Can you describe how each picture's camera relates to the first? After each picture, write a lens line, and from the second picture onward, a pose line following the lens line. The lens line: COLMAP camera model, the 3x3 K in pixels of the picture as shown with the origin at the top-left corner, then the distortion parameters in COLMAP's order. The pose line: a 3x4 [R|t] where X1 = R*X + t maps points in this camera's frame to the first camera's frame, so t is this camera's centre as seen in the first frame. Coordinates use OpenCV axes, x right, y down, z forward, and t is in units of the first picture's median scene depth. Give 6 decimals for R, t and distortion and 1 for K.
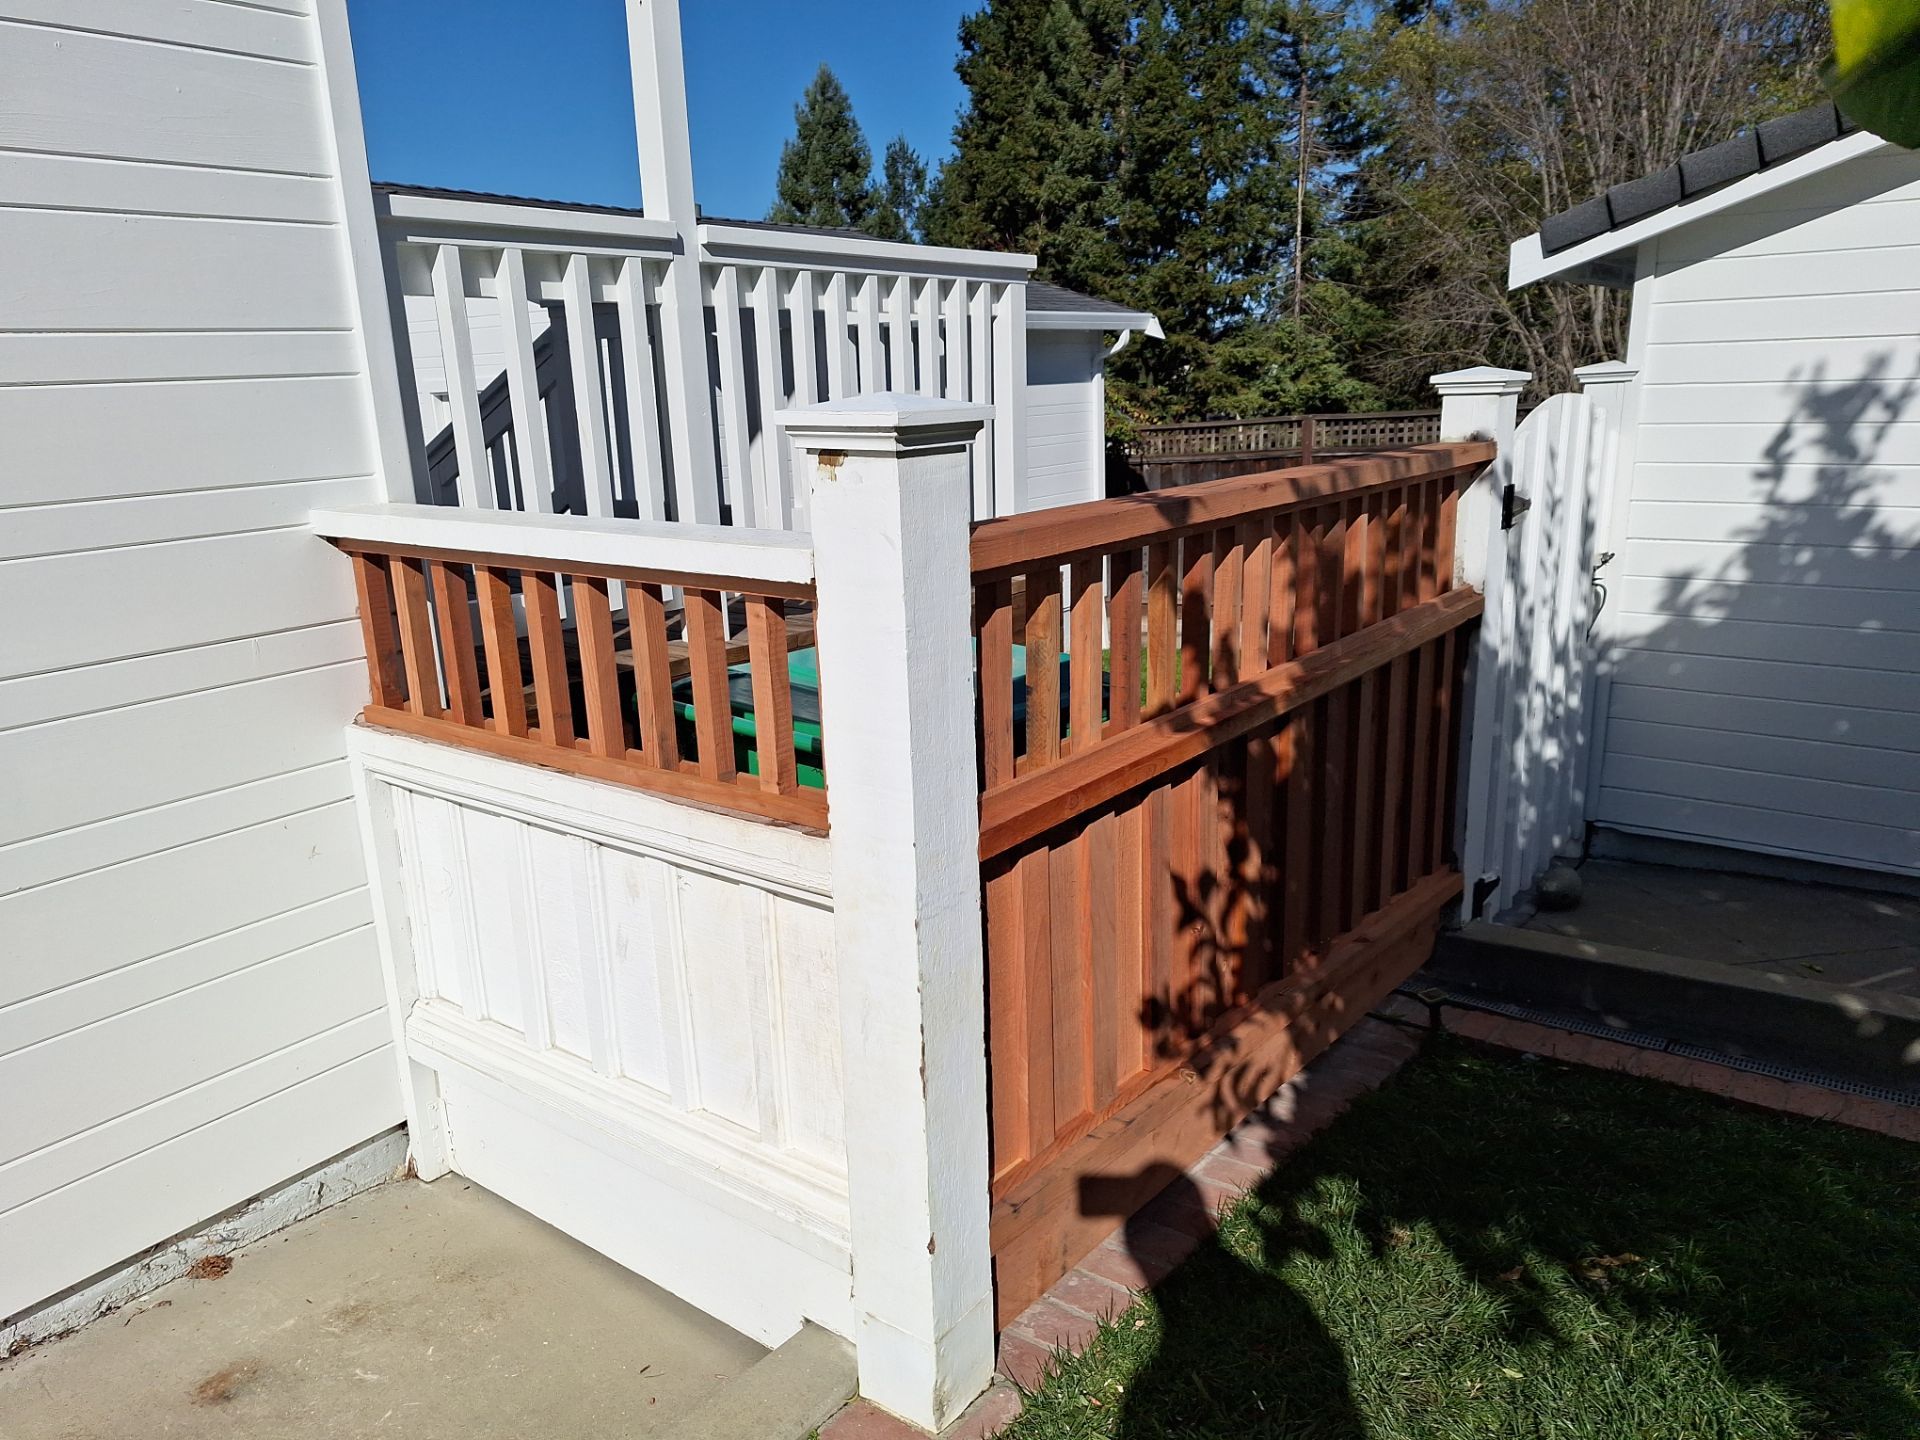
lens RADIAL K [[1312.9, 0, 967.0], [0, 1312.9, 721.1], [0, 0, 1]] dist [0.065674, -0.044746]
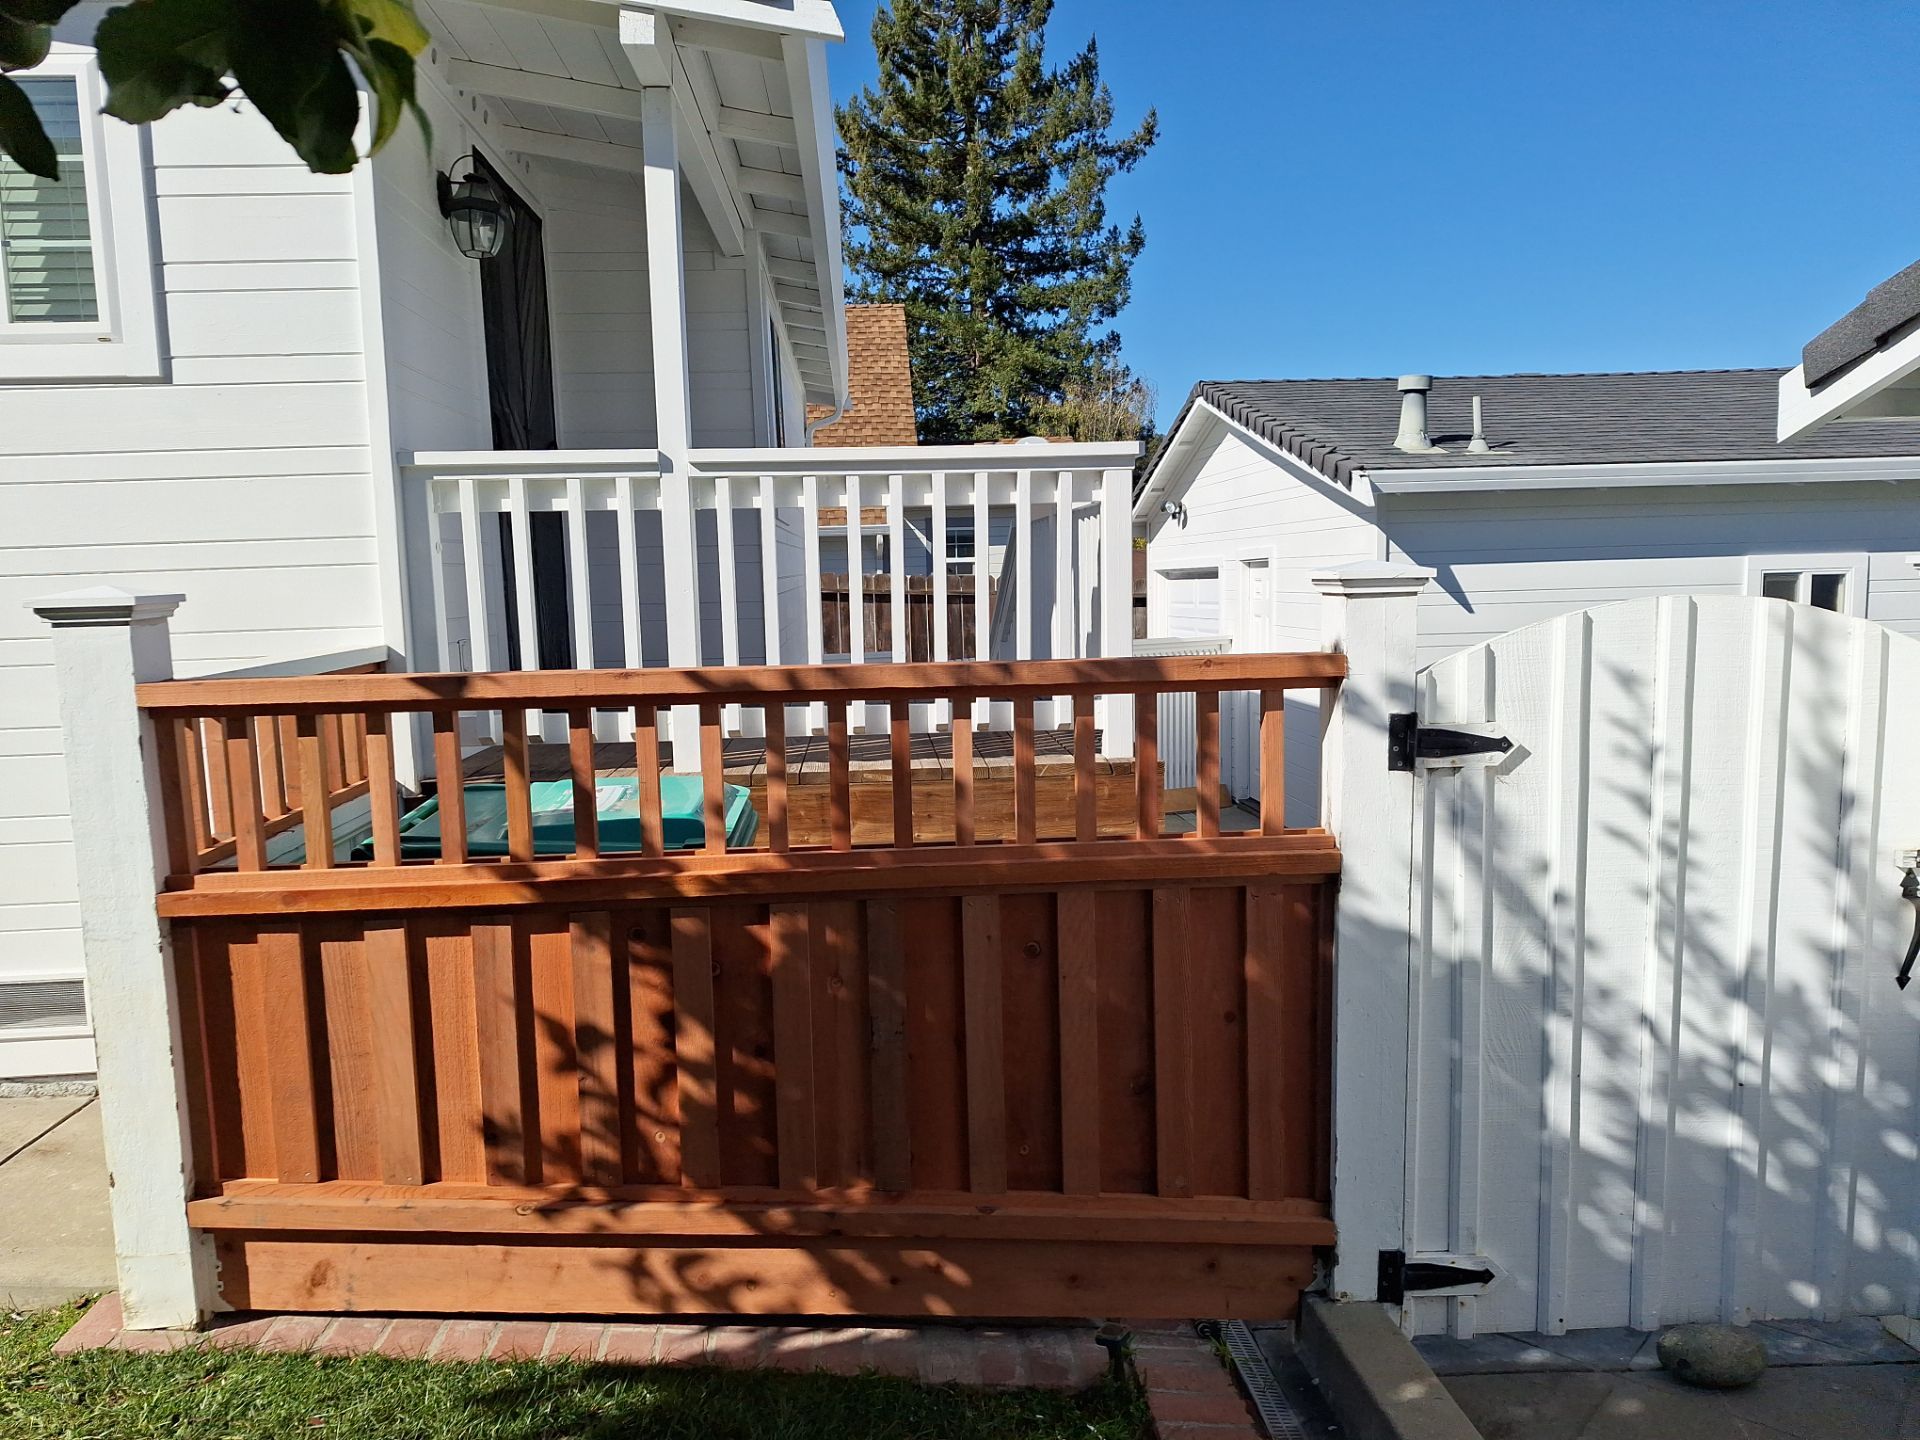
lens RADIAL K [[1312.9, 0, 964.3], [0, 1312.9, 717.2], [0, 0, 1]] dist [0.065674, -0.044746]
pose [[0.666955, 0.094222, -0.739117, 0.953914], [-0.185111, 0.981825, -0.041875, -0.116692], [0.721738, 0.164747, 0.672275, 0.383633]]
